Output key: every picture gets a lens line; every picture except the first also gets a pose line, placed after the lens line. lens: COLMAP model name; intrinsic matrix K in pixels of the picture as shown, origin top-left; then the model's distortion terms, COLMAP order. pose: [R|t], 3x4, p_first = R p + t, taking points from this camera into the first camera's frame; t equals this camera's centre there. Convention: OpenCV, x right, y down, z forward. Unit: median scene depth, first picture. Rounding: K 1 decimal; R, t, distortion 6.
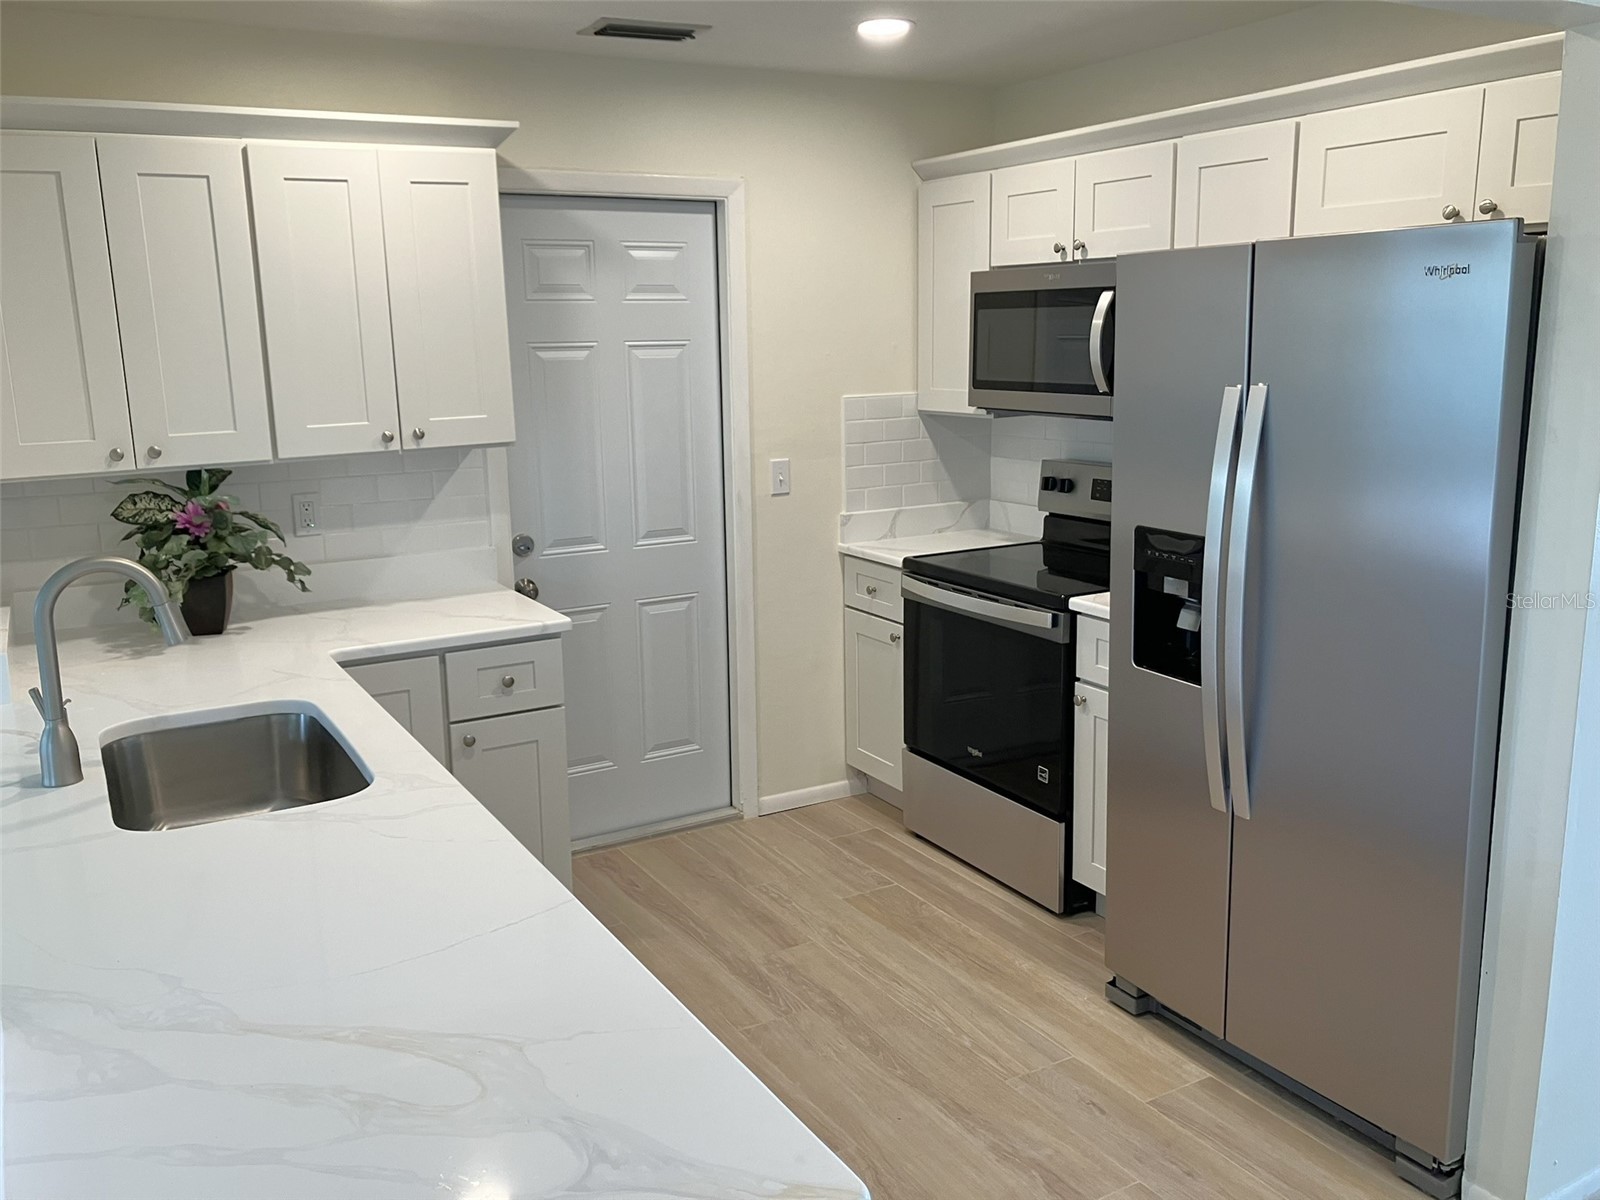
lens RADIAL K [[1314.6, 0, 793.8], [0, 1314.6, 586.5], [0, 0, 1]] dist [0.073506, -0.133825]
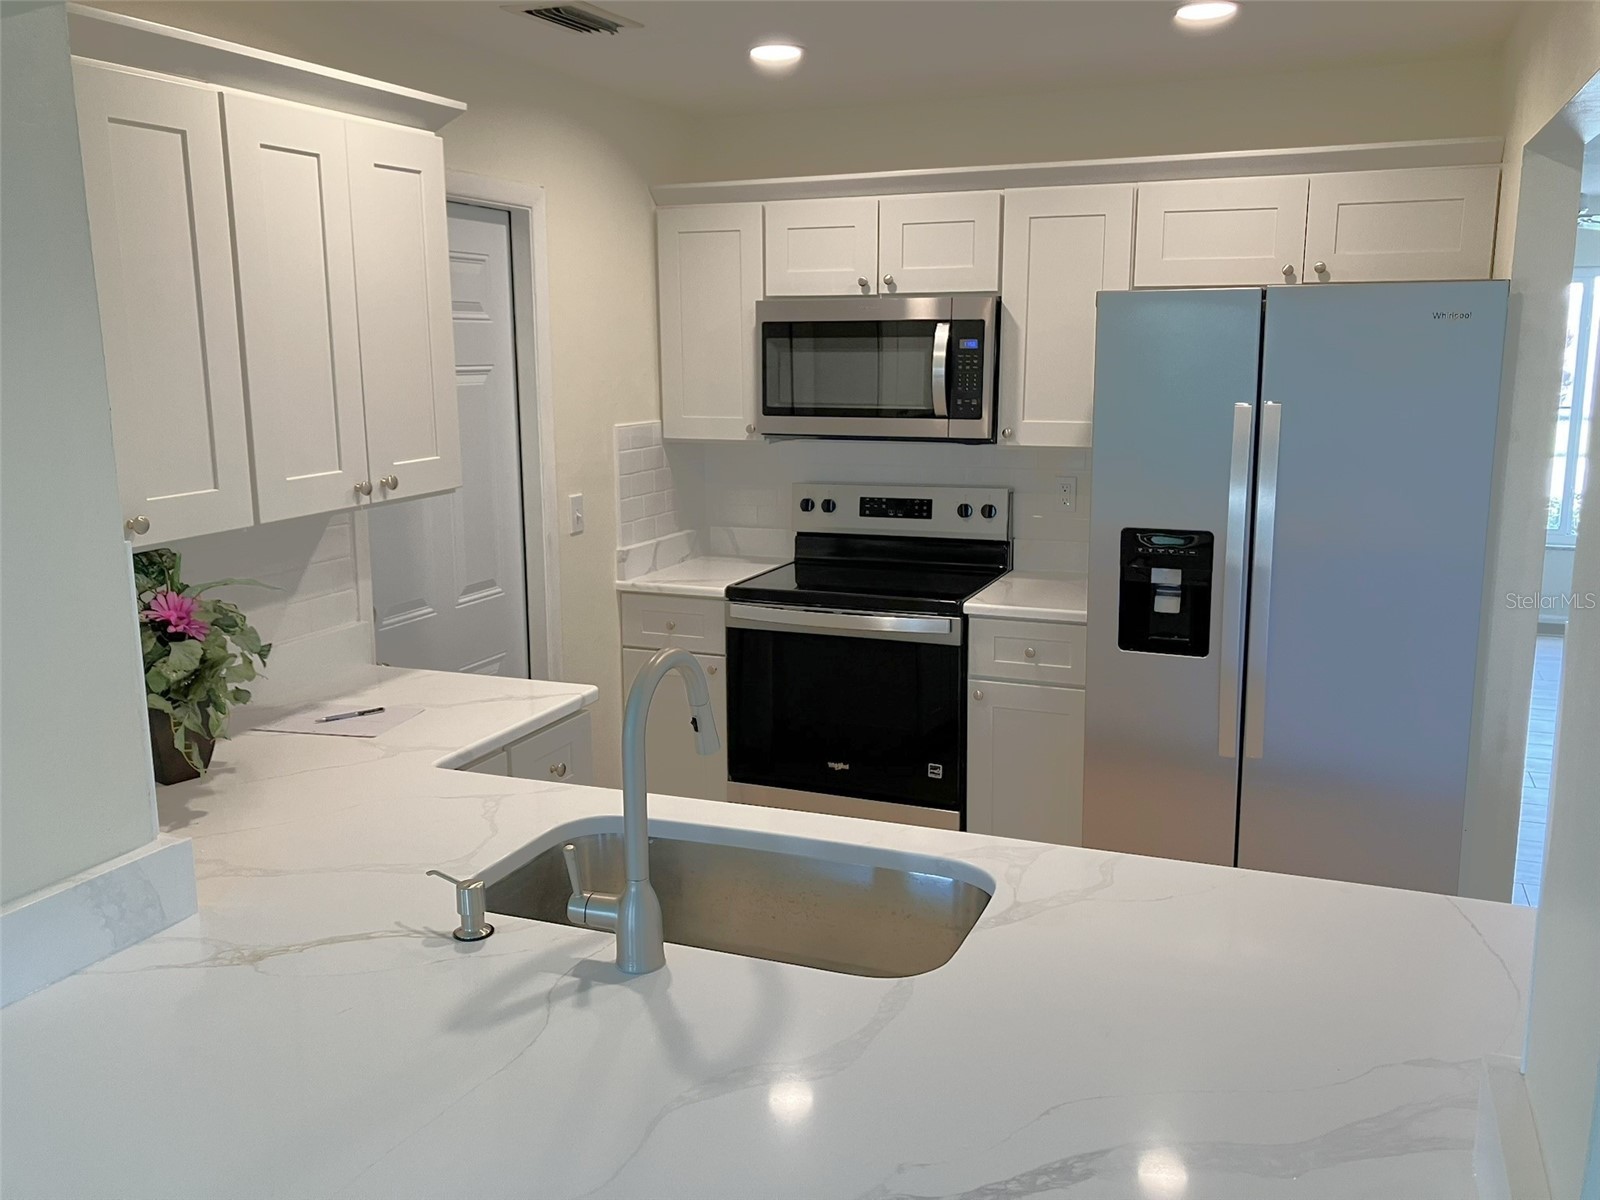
lens RADIAL K [[1314.6, 0, 793.8], [0, 1314.6, 586.5], [0, 0, 1]] dist [0.073506, -0.133825]
pose [[0.786440, -0.098368, 0.609783, -0.482817], [0.112083, 0.993574, 0.015726, -0.032433], [-0.607412, 0.055978, 0.792412, 0.191213]]
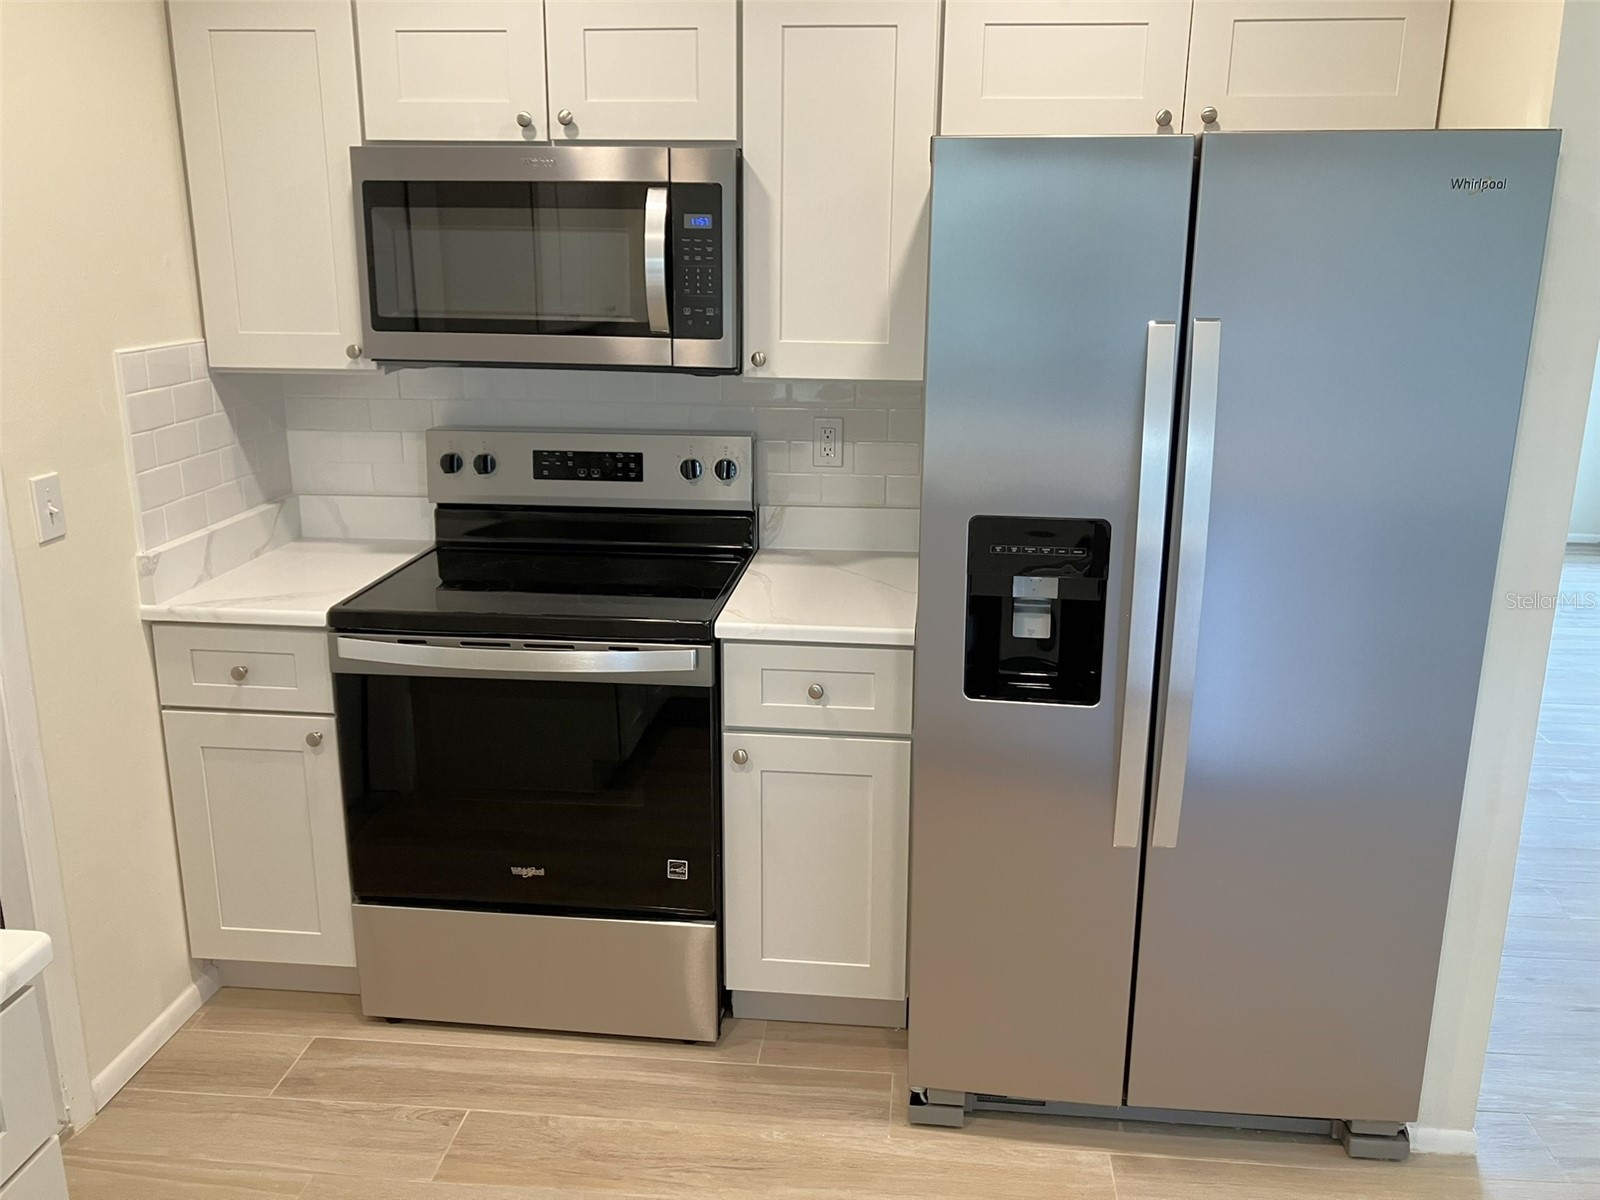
lens RADIAL K [[1336.9, 0, 794.6], [0, 1336.9, 579.4], [0, 0, 1]] dist [0.048555, -0.058583]
pose [[0.588261, -0.186596, 0.786849, -0.285336], [0.141695, 0.981745, 0.126881, -0.086061], [-0.796161, 0.036853, 0.603962, 0.449992]]
